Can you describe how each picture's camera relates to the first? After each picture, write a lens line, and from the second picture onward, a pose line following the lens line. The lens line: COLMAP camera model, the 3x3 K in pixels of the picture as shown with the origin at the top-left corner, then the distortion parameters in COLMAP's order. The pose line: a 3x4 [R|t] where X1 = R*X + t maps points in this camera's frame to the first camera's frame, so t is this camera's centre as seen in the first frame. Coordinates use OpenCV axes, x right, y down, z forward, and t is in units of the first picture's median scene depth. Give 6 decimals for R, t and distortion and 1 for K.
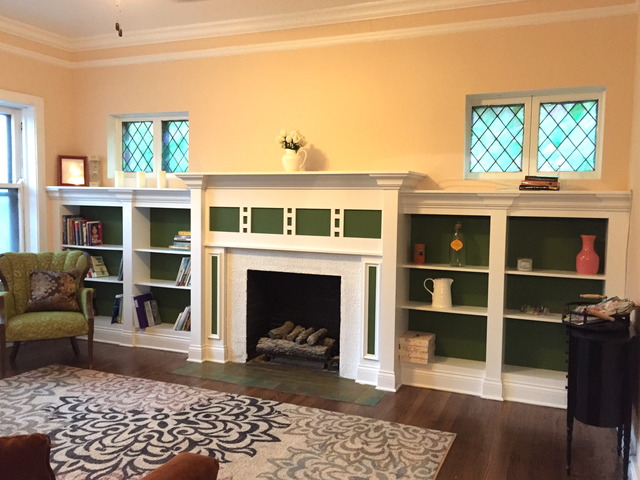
lens RADIAL K [[560.1, 0, 332.4], [0, 560.1, 239.6], [0, 0, 1]] dist [0.050275, -0.019629]
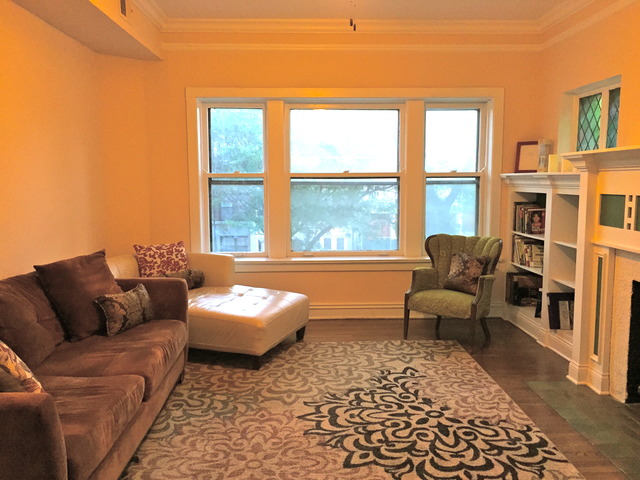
lens RADIAL K [[560.1, 0, 332.4], [0, 560.1, 239.6], [0, 0, 1]] dist [0.050275, -0.019629]
pose [[0.419819, 0.079756, -0.904097, 0.441896], [-0.055089, 0.996534, 0.062330, -0.030049], [0.905934, 0.023639, 0.422758, 0.411817]]
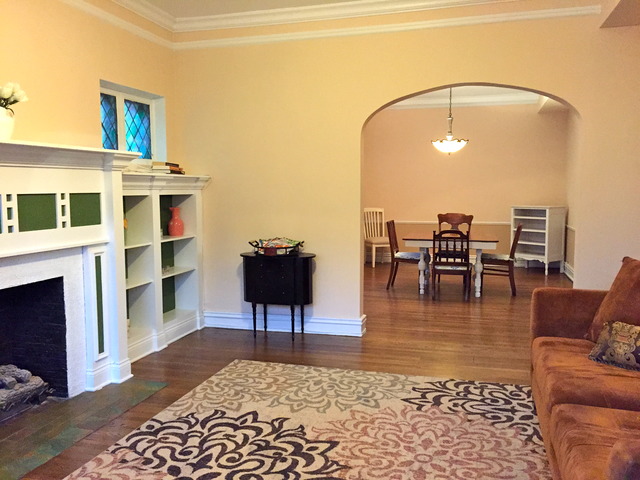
lens RADIAL K [[534.2, 0, 320.0], [0, 534.2, 240.0], [0, 0, 1]] dist [0.037944, -0.005740]
pose [[-0.096389, -0.110602, 0.989180, -0.924131], [0.072407, 0.990395, 0.117794, -0.060466], [-0.992707, 0.082978, -0.087454, 0.818319]]
